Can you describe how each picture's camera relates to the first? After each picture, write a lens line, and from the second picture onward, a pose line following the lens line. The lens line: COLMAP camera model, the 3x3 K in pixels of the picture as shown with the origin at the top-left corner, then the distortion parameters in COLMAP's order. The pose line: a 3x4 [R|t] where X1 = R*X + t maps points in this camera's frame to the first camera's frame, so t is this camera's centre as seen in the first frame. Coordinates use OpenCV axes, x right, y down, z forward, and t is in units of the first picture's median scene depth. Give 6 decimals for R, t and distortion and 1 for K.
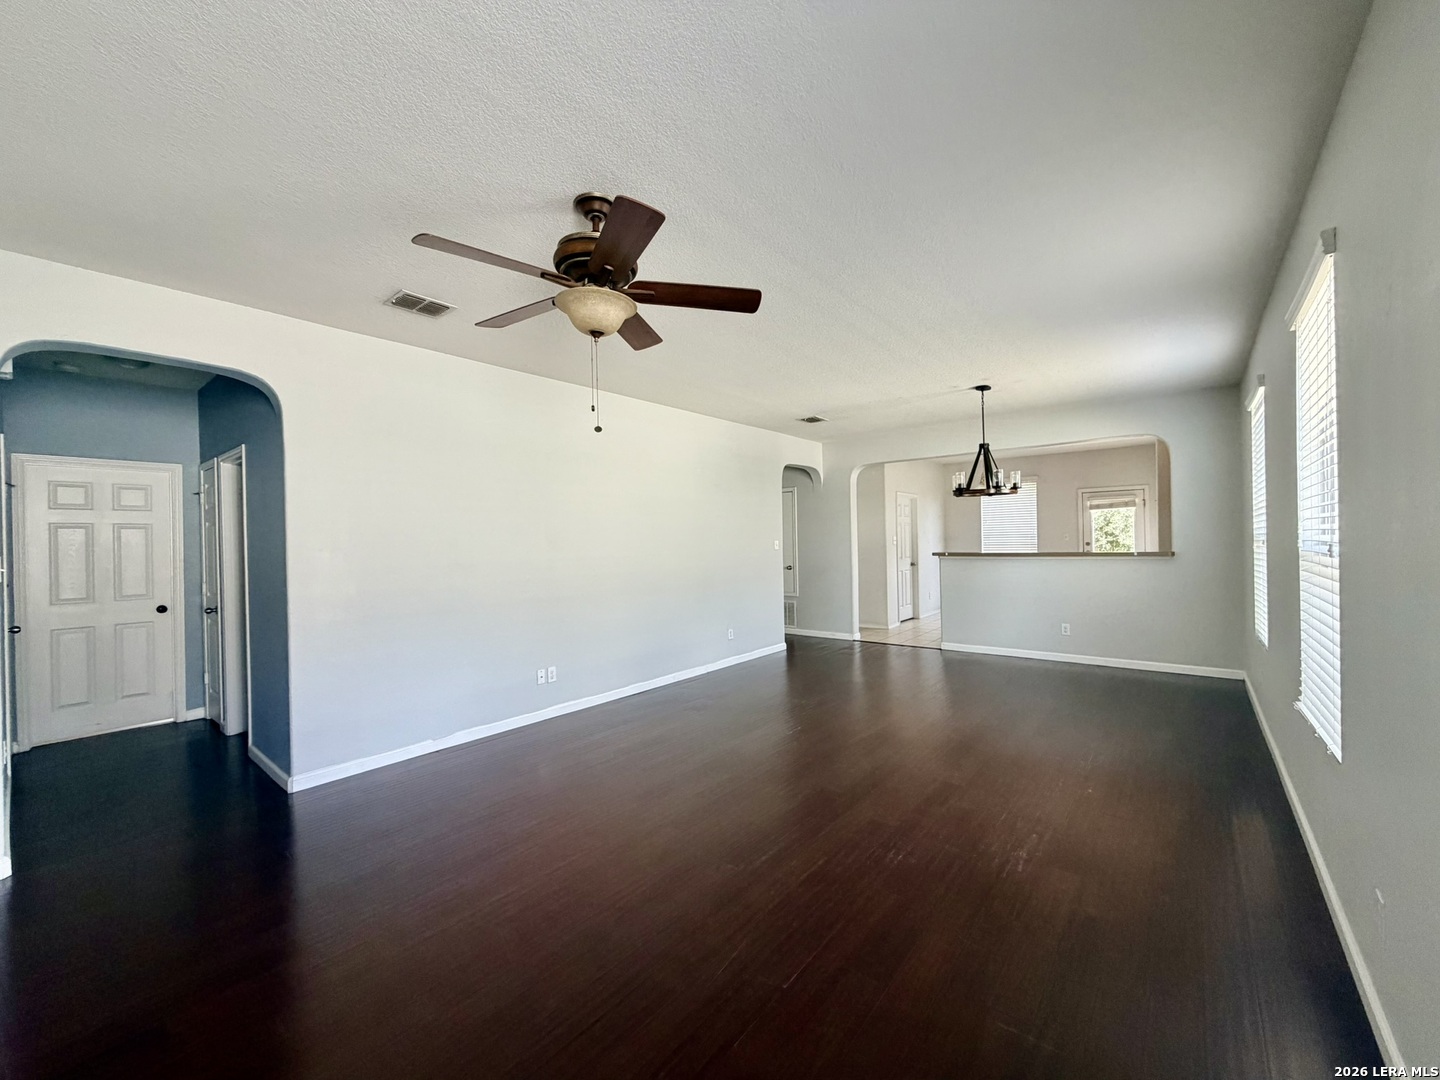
lens RADIAL K [[572.5, 0, 707.6], [0, 572.5, 541.3], [0, 0, 1]] dist [0.004418, 0.000705]
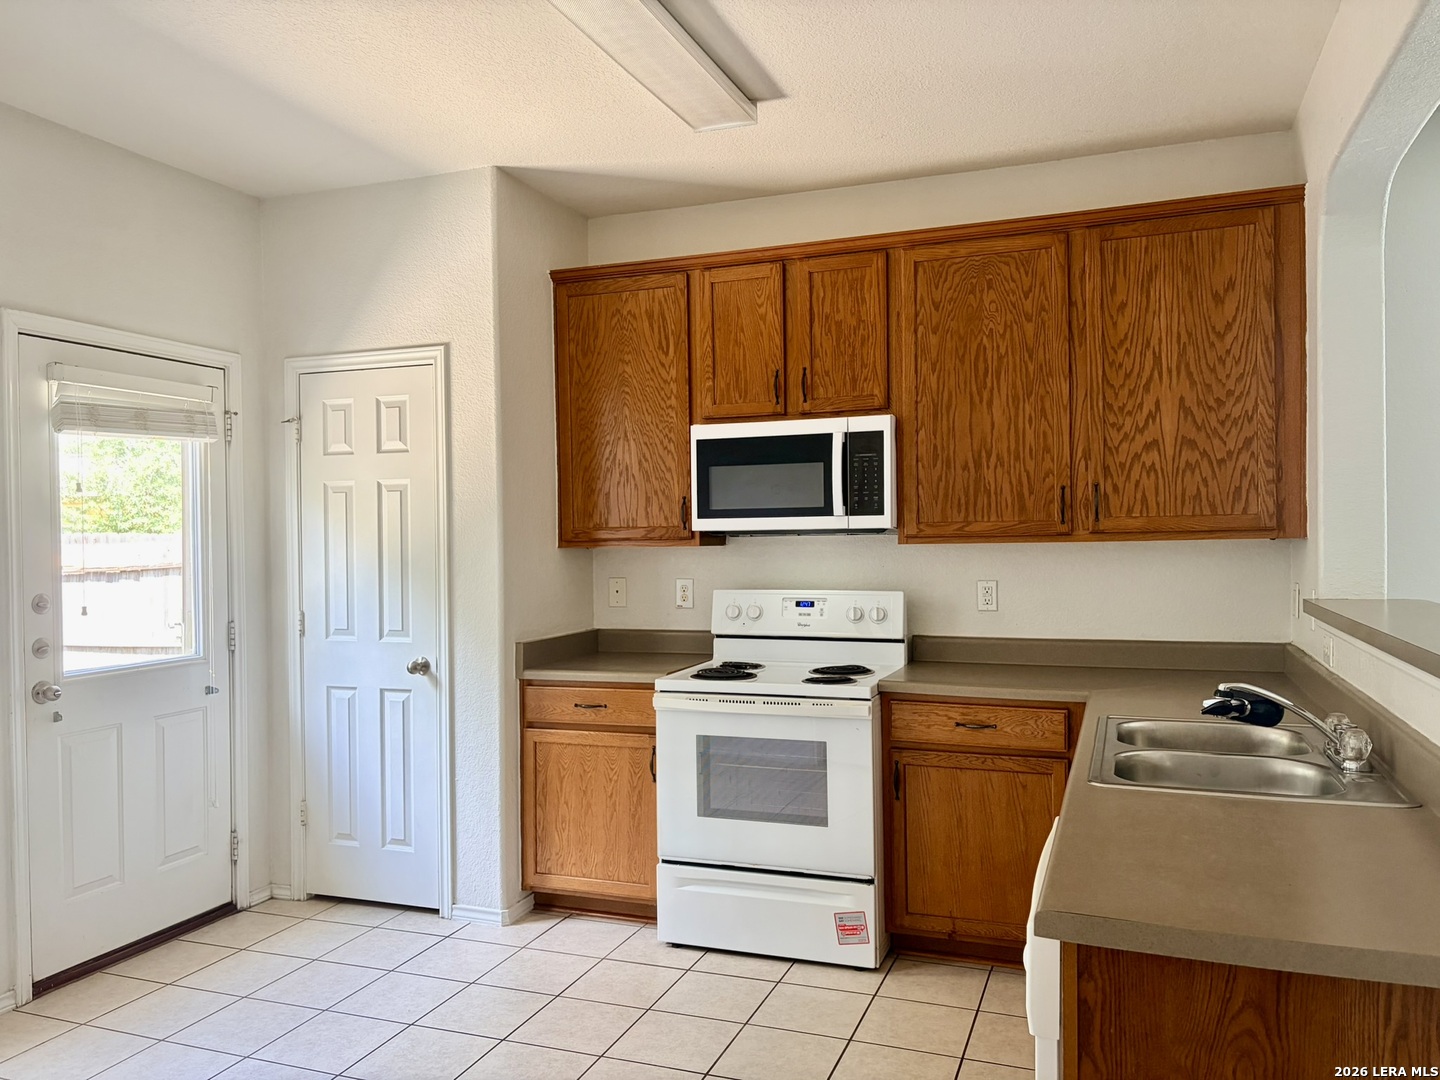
lens RADIAL K [[1085.3, 0, 731.2], [0, 1085.3, 540.9], [0, 0, 1]] dist [0.062659, -0.056204]
pose [[-0.346992, 0.016795, 0.937718, 0.244200], [0.023262, 0.999686, -0.009297, -0.007960], [-0.937579, 0.018587, -0.347274, 0.936975]]
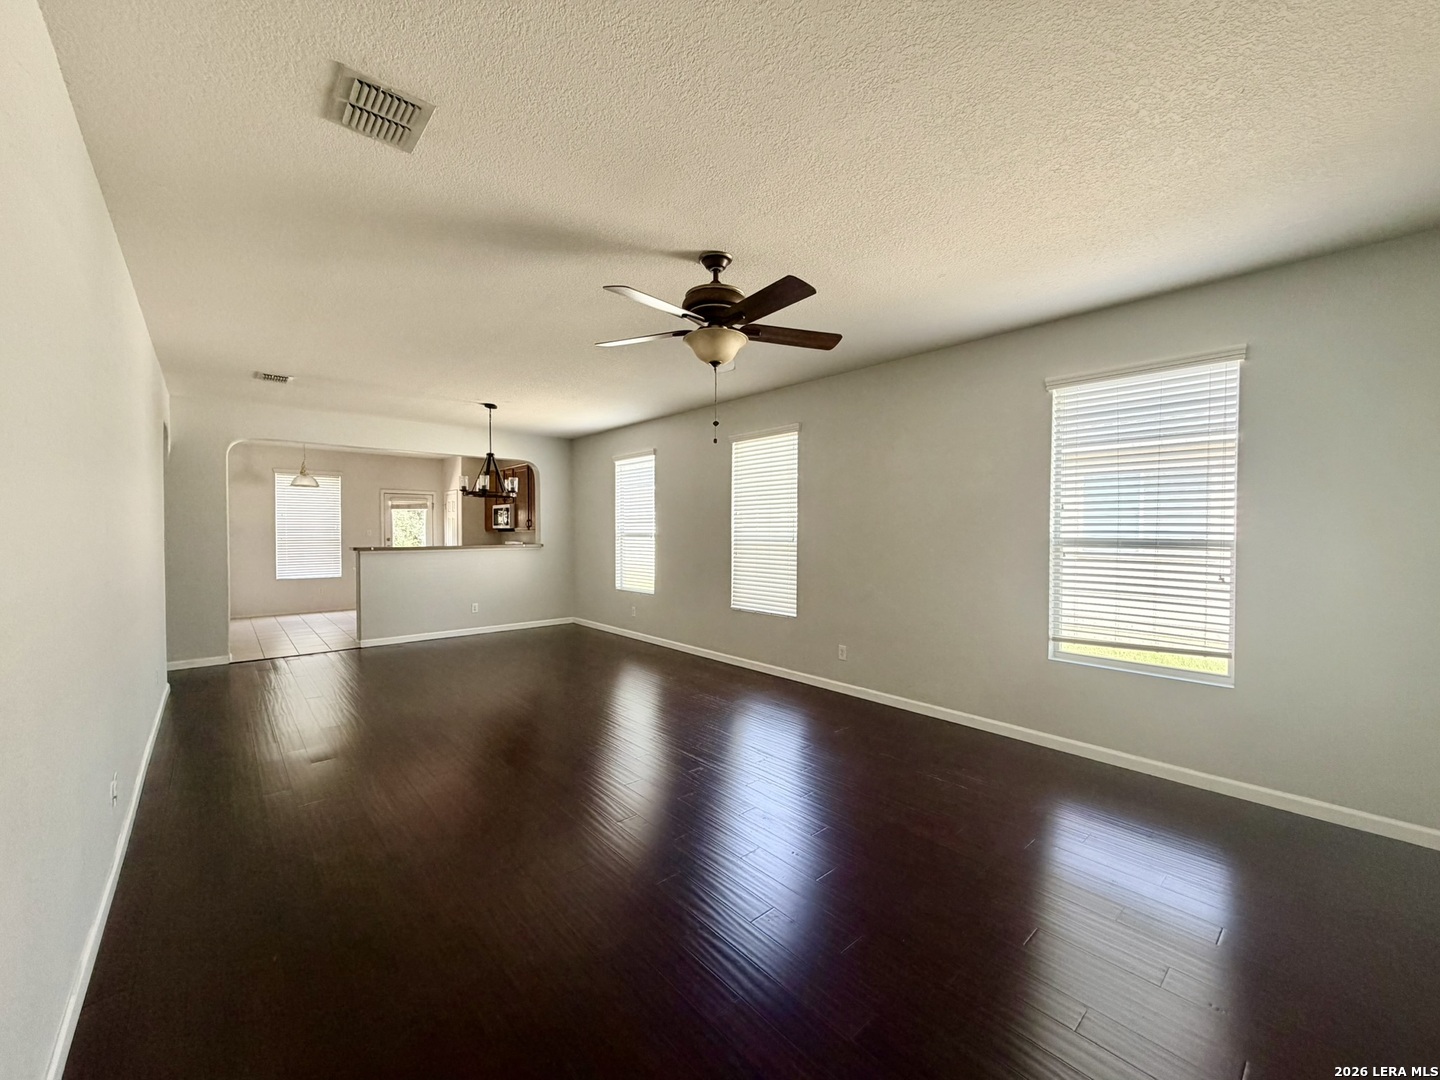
lens RADIAL K [[572.5, 0, 722.1], [0, 572.5, 539.3], [0, 0, 1]] dist [0.004418, 0.000705]
pose [[0.150857, 0.001504, 0.988554, -0.348332], [-0.002150, 0.999997, -0.001193, 0.004050], [-0.988553, -0.001945, 0.150860, 0.198376]]
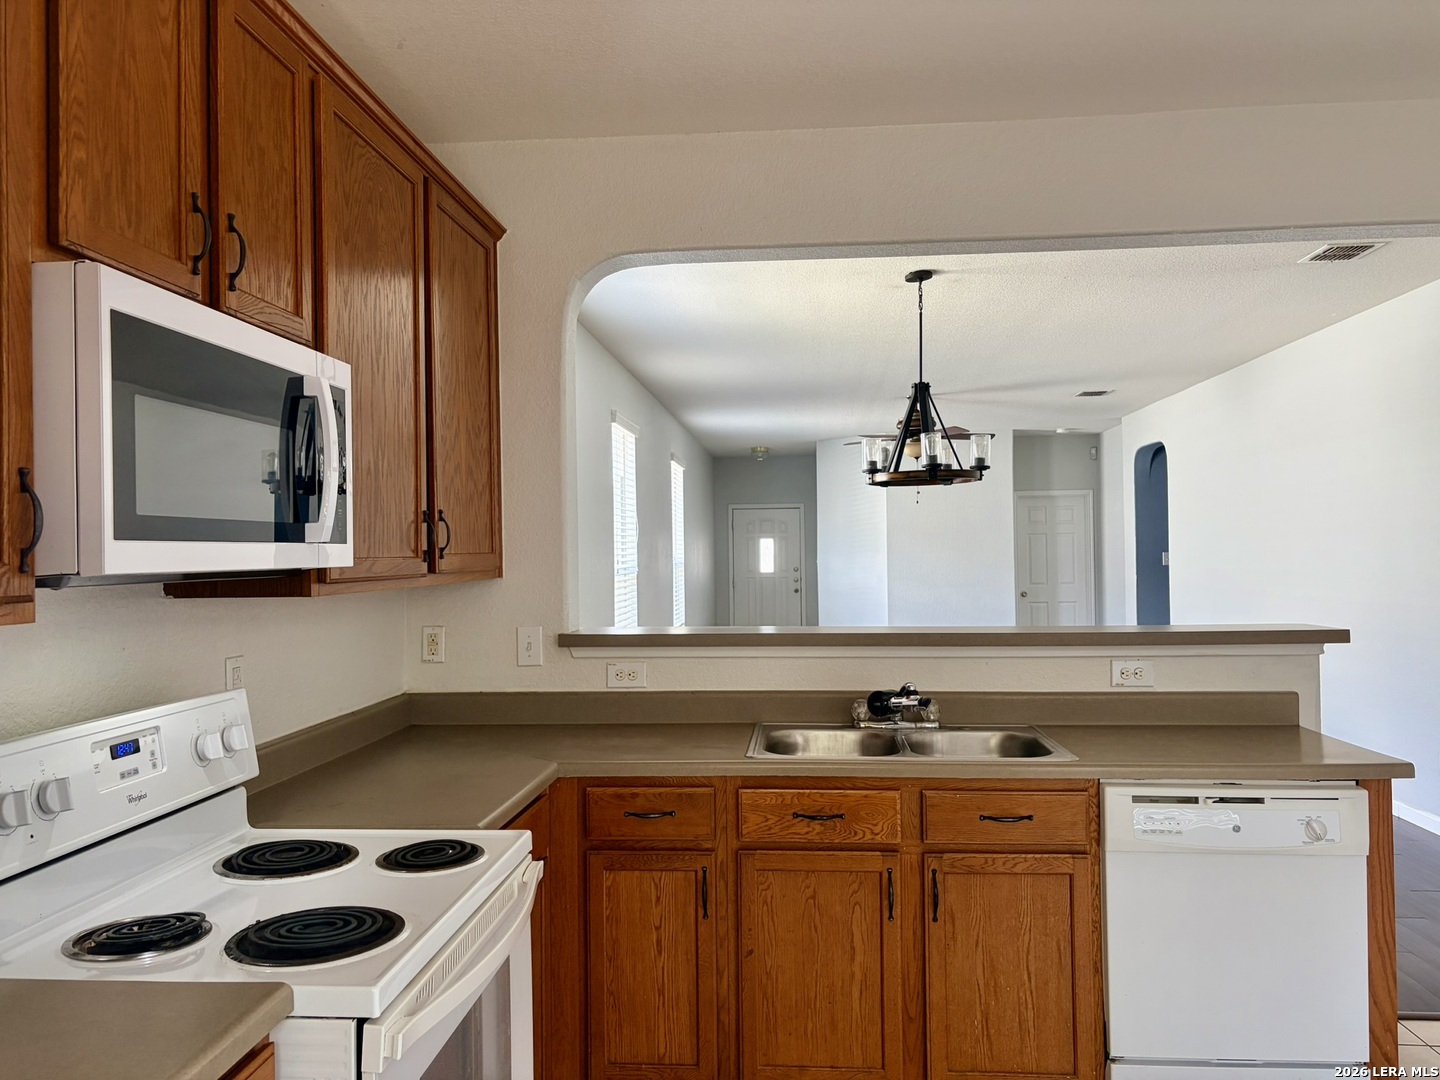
lens RADIAL K [[1085.3, 0, 724.3], [0, 1085.3, 534.4], [0, 0, 1]] dist [0.062659, -0.056204]
pose [[-0.805949, 0.015954, -0.591769, 0.694472], [0.022268, 0.999746, -0.003376, -0.019999], [0.591565, -0.015898, -0.806100, 0.970917]]
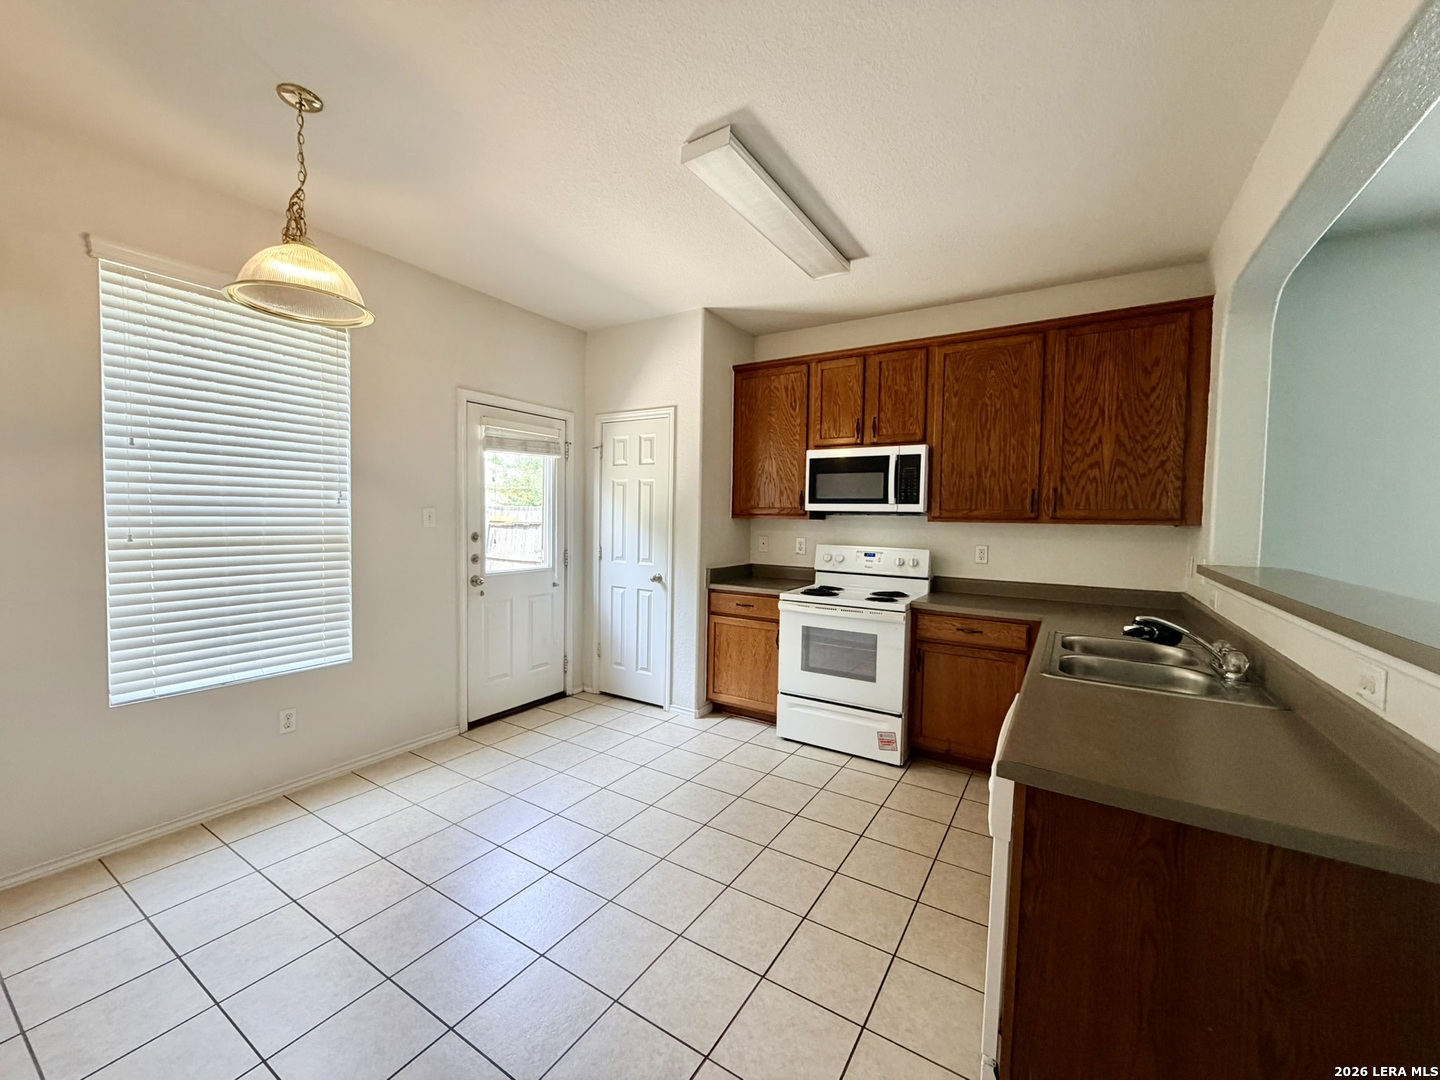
lens RADIAL K [[572.5, 0, 720.4], [0, 572.5, 539.1], [0, 0, 1]] dist [0.004418, 0.000705]
pose [[-0.150973, -0.026204, 0.988191, 0.265170], [-0.010626, 0.999634, 0.024883, -0.005608], [-0.988481, -0.006744, -0.151196, 0.920724]]
